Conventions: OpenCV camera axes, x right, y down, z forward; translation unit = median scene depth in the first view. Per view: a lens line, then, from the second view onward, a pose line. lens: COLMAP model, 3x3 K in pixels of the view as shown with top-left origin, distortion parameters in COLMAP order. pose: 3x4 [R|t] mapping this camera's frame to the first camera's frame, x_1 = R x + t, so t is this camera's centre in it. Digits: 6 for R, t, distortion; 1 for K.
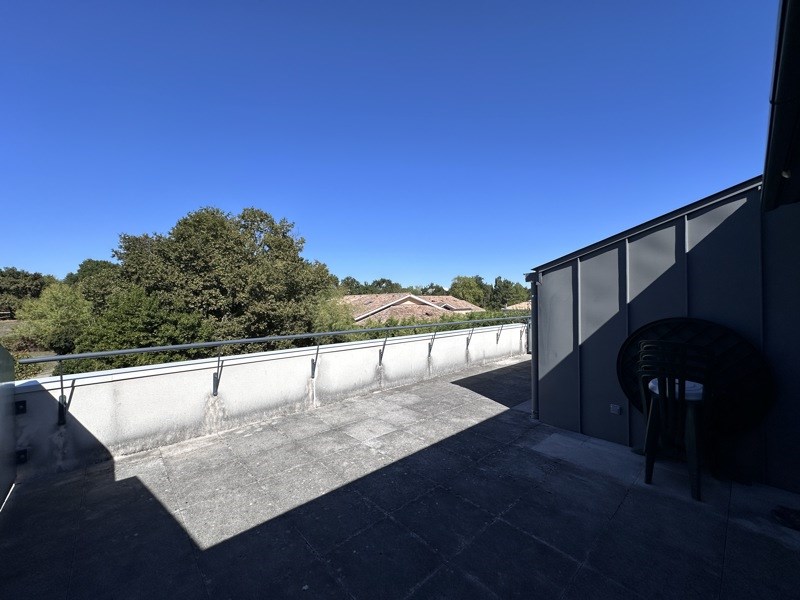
lens RADIAL K [[320.4, 0, 400.0], [0, 320.4, 300.0], [0, 0, 1]] dist [-0.000191, -0.000073]
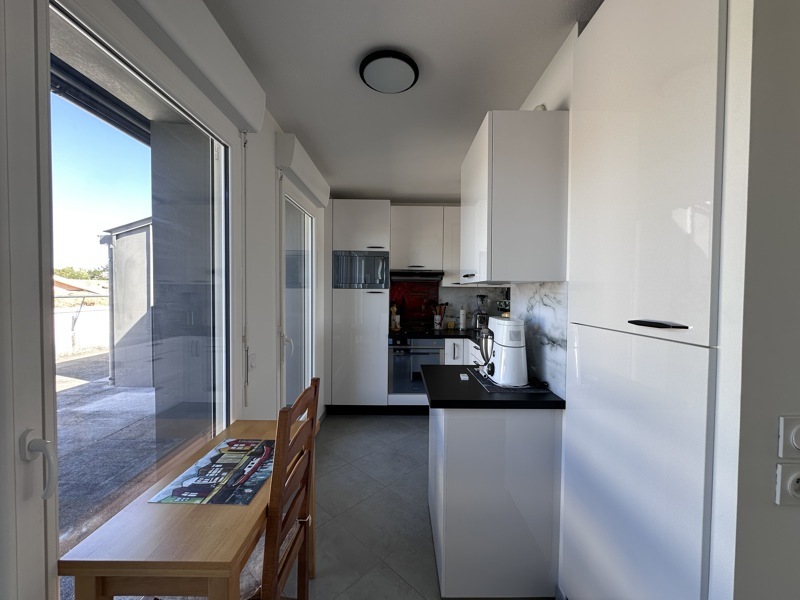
lens RADIAL K [[320.4, 0, 400.0], [0, 320.4, 300.0], [0, 0, 1]] dist [-0.000191, -0.000073]
pose [[0.675179, -0.002057, 0.737651, 0.300320], [-0.017591, 0.999667, 0.018889, 0.077241], [-0.737444, -0.025730, 0.674918, -0.311278]]
